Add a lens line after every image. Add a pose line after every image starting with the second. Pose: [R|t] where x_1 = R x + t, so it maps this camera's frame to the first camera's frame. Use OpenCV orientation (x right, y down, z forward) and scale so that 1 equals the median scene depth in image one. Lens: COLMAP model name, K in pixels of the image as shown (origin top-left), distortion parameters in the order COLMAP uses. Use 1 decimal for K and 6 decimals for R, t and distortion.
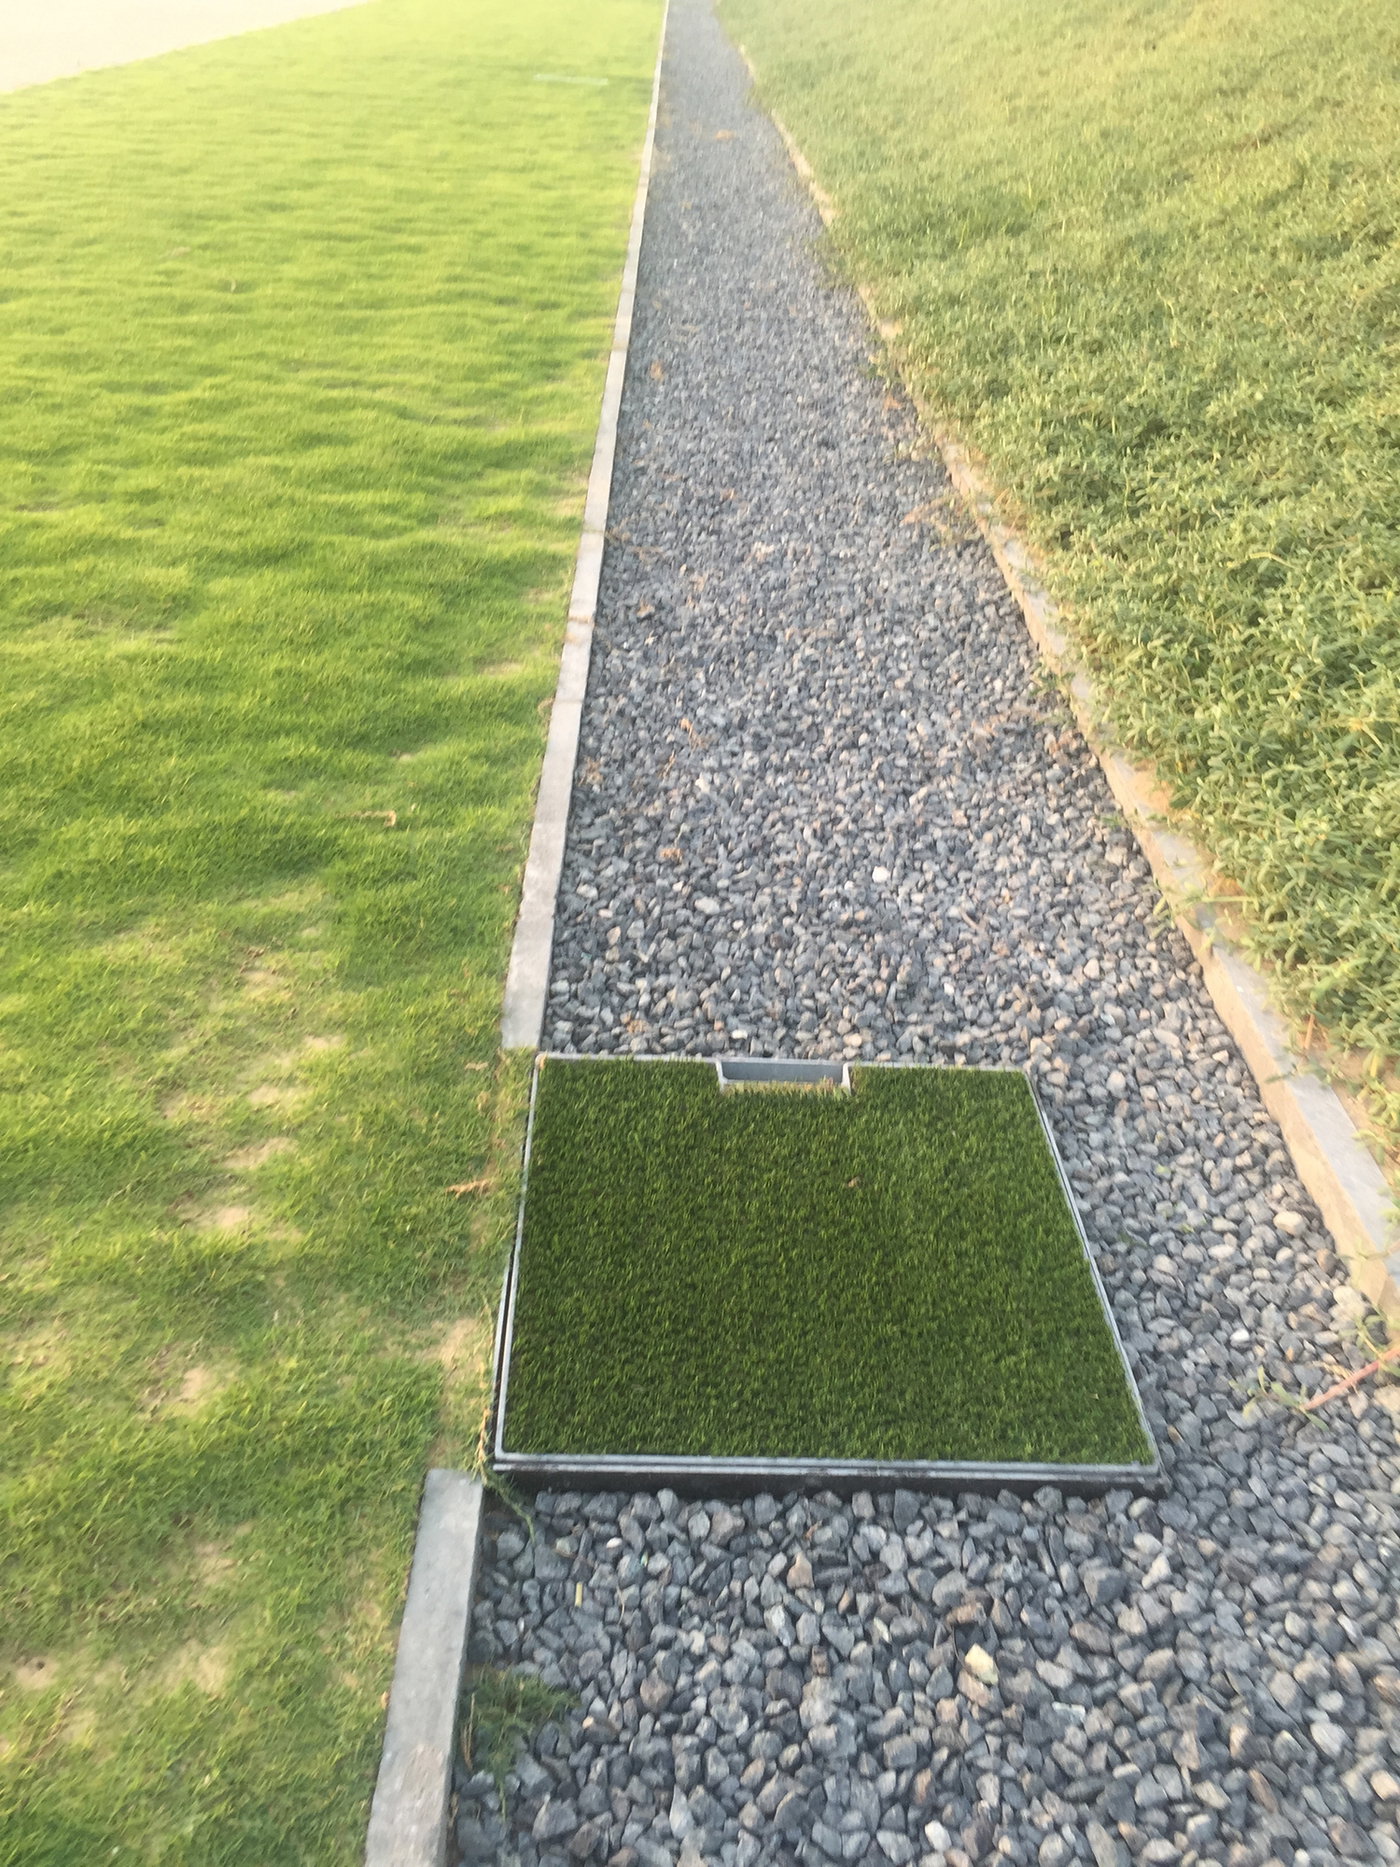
lens RADIAL K [[1631.4, 0, 700.0], [0, 1631.4, 933.5], [0, 0, 1]] dist [0.069700, -0.102796]
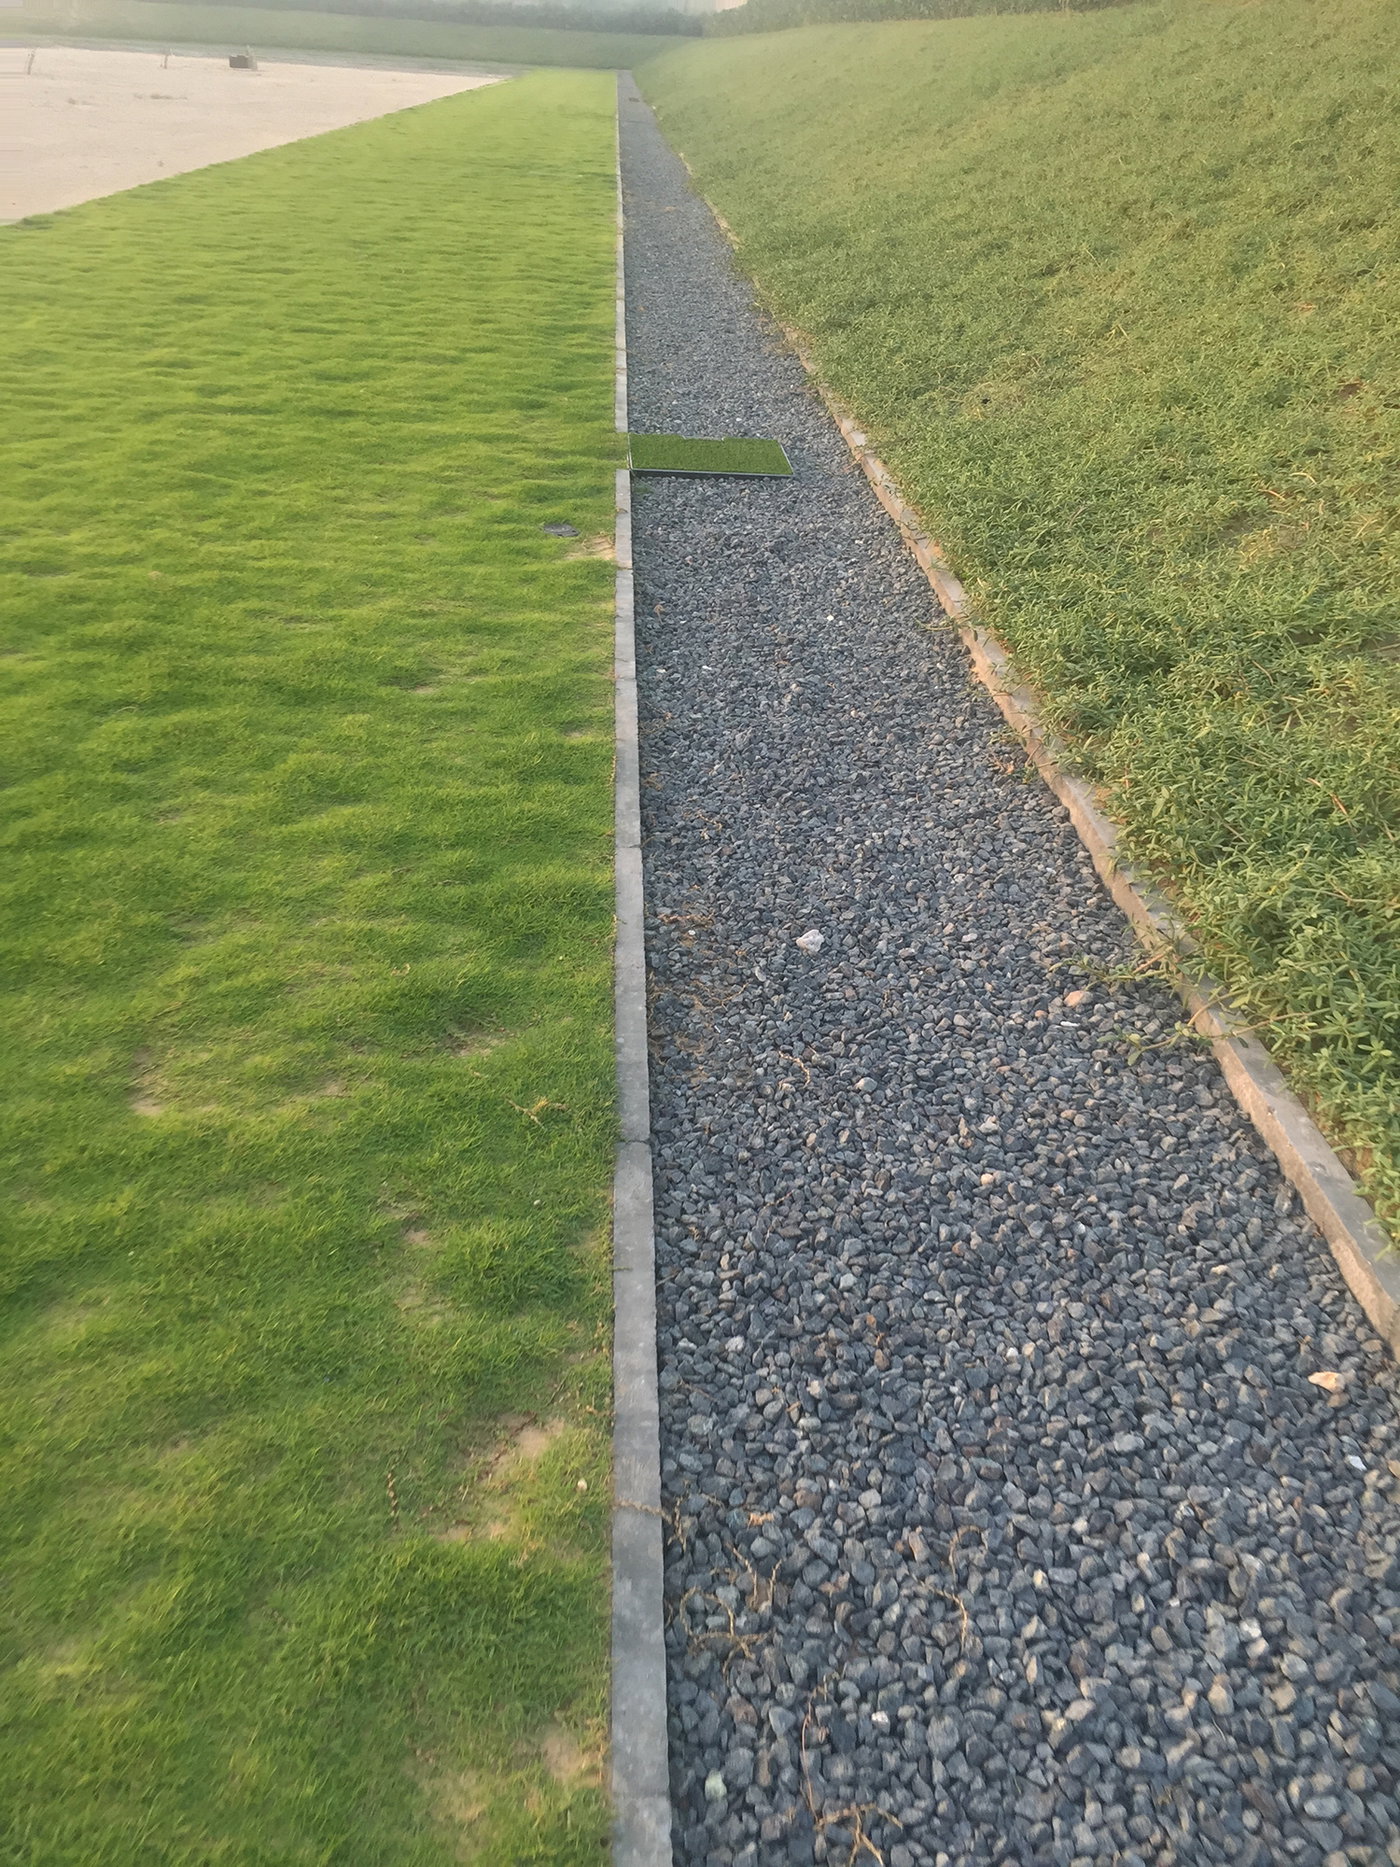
lens RADIAL K [[1631.4, 0, 700.0], [0, 1631.4, 933.5], [0, 0, 1]] dist [0.069700, -0.102796]
pose [[0.999426, -0.010962, 0.032056, -0.057759], [0.012690, 0.998449, -0.054201, 1.004525], [-0.031412, 0.054577, 0.998015, -1.785962]]
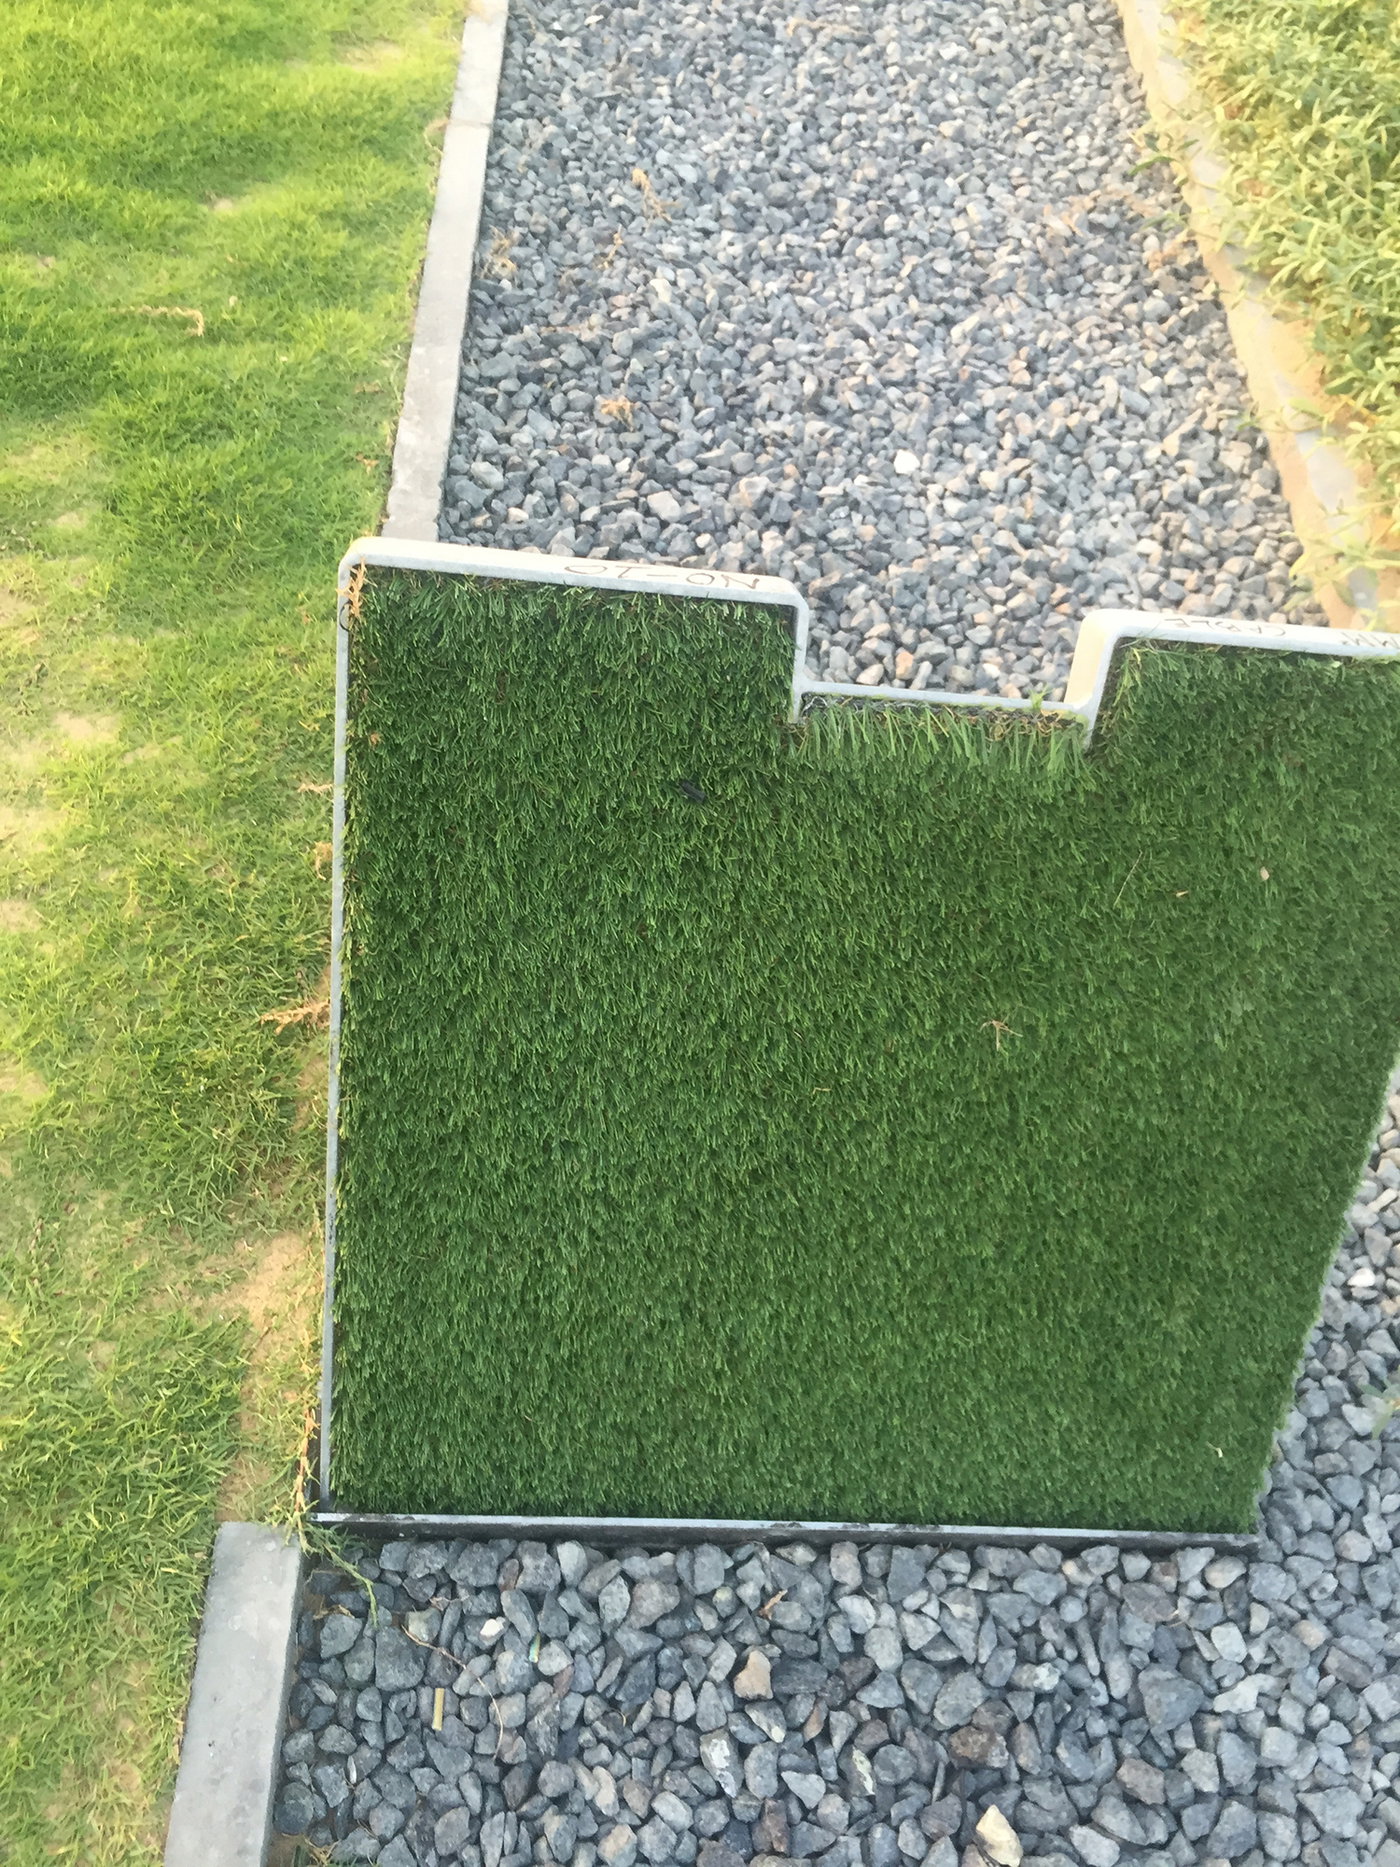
lens RADIAL K [[1631.4, 0, 700.0], [0, 1631.4, 933.5], [0, 0, 1]] dist [0.069700, -0.102796]
pose [[0.996059, 0.054005, 0.070360, -0.017439], [-0.075904, 0.929400, 0.361186, -0.096781], [-0.045886, -0.365103, 0.929836, 0.269460]]
